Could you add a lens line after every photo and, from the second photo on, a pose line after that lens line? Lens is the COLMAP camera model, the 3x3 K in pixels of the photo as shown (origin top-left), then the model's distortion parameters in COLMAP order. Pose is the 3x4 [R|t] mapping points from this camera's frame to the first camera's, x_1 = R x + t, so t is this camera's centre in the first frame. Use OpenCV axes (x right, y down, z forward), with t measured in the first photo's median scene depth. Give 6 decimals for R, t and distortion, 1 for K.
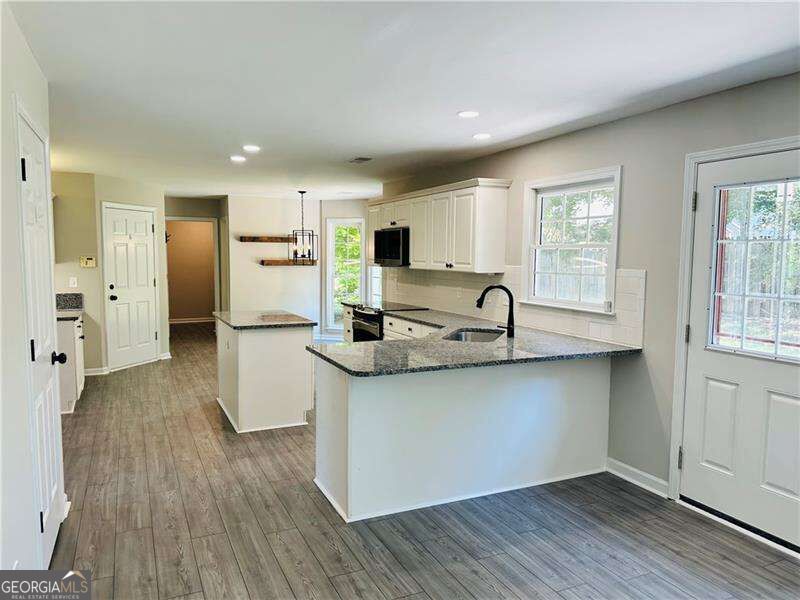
lens RADIAL K [[564.5, 0, 396.7], [0, 564.5, 302.0], [0, 0, 1]] dist [0.094616, -0.152615]
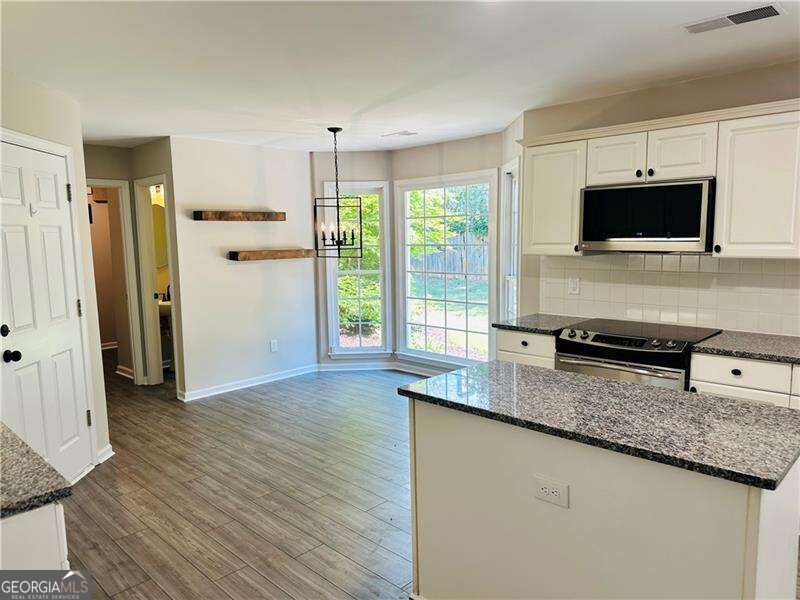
lens RADIAL K [[564.5, 0, 396.7], [0, 564.5, 302.0], [0, 0, 1]] dist [0.094616, -0.152615]
pose [[0.933181, -0.069767, 0.352570, -0.482235], [0.058724, 0.997393, 0.041933, -0.061168], [-0.354577, -0.018427, 0.934845, 0.654344]]
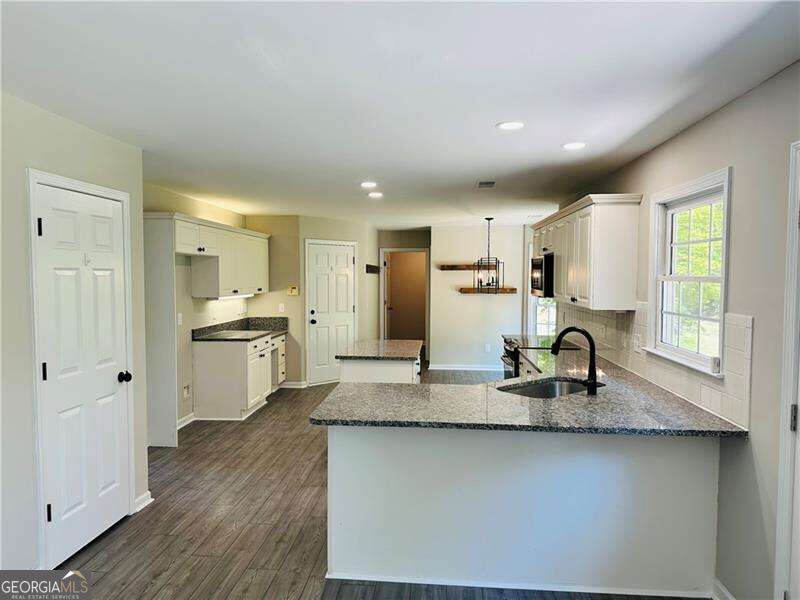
lens RADIAL K [[564.5, 0, 396.7], [0, 564.5, 302.0], [0, 0, 1]] dist [0.094616, -0.152615]
pose [[0.863877, 0.017599, -0.503395, 0.280415], [-0.037740, 0.998842, -0.029845, -0.024818], [0.502287, 0.044781, 0.863541, 0.133700]]
